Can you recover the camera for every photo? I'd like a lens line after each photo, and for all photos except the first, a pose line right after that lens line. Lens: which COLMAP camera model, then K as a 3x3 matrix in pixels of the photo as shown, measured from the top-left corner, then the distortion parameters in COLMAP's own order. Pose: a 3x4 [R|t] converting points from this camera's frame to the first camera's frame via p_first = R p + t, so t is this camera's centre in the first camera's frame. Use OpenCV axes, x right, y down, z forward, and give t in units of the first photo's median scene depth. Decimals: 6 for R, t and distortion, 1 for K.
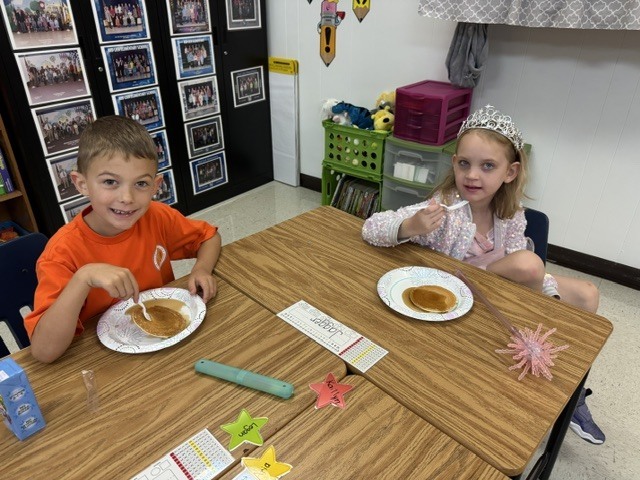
lens RADIAL K [[447.3, 0, 325.2], [0, 447.3, 241.6], [0, 0, 1]] dist [-0.002405, 0.003258]
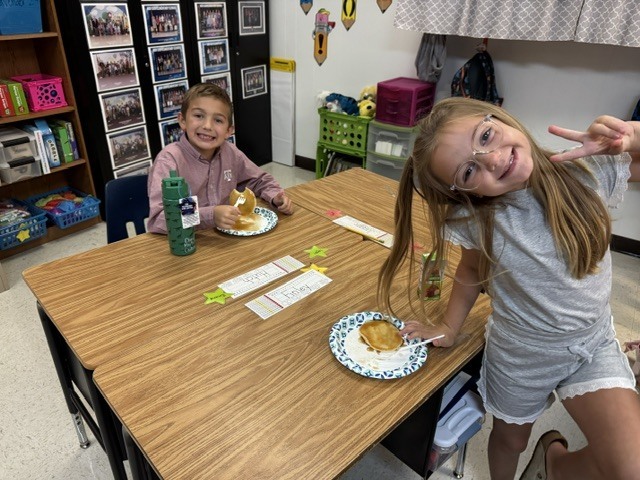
lens RADIAL K [[447.3, 0, 318.2], [0, 447.3, 239.2], [0, 0, 1]] dist [-0.002405, 0.003258]
pose [[0.999146, -0.003487, 0.041170, -0.061538], [0.003929, 0.999935, -0.010660, 0.114010], [-0.041130, 0.010813, 0.999095, -0.258856]]
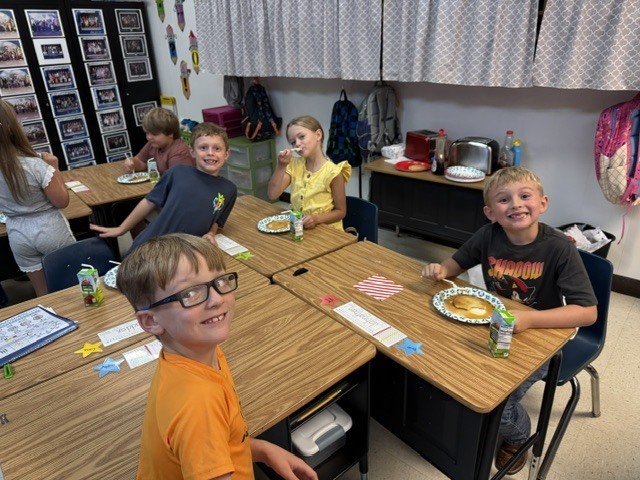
lens RADIAL K [[447.3, 0, 318.6], [0, 447.3, 244.4], [0, 0, 1]] dist [-0.002405, 0.003258]
pose [[0.998602, -0.019506, -0.049138, 0.664471], [0.016038, 0.997417, -0.070010, 0.326076], [0.050377, 0.069124, 0.996335, -0.728049]]
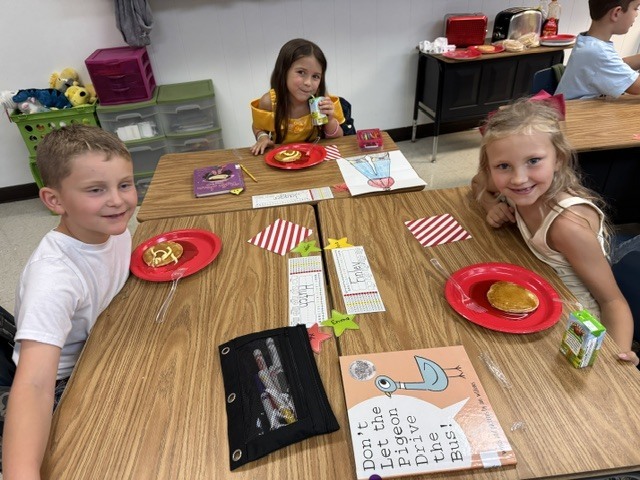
lens RADIAL K [[447.3, 0, 320.0], [0, 447.3, 236.9], [0, 0, 1]] dist [-0.002405, 0.003258]
pose [[0.585094, -0.470349, 0.660634, -0.371811], [0.440152, 0.868380, 0.228434, 0.015981], [-0.681125, 0.157123, 0.715109, -0.043354]]
